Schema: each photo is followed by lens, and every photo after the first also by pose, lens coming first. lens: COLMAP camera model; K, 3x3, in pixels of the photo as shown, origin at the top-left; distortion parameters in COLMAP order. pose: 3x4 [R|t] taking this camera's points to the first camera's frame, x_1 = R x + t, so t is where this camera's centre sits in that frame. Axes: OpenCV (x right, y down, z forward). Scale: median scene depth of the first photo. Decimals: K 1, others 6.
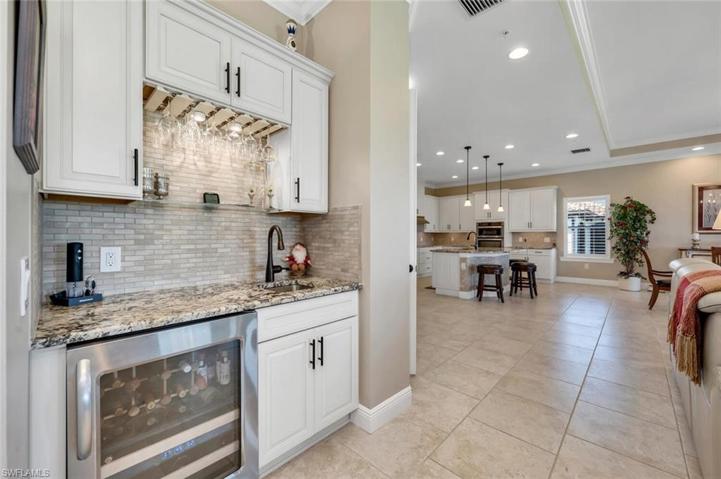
lens RADIAL K [[289.5, 0, 361.1], [0, 289.5, 236.2], [0, 0, 1]] dist [-0.002246, -0.000738]
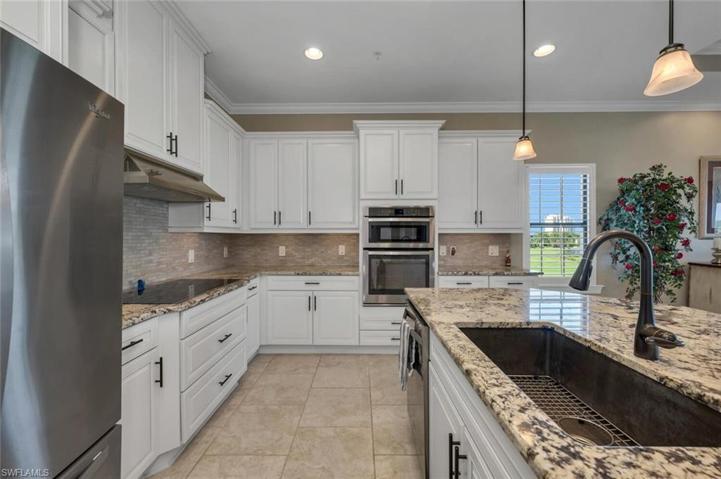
lens RADIAL K [[289.5, 0, 360.2], [0, 289.5, 238.3], [0, 0, 1]] dist [-0.002246, -0.000738]
pose [[0.724011, -0.006271, 0.689760, 0.149231], [0.001490, 0.999971, 0.007528, -0.010821], [-0.689787, -0.004423, 0.723999, 0.755580]]
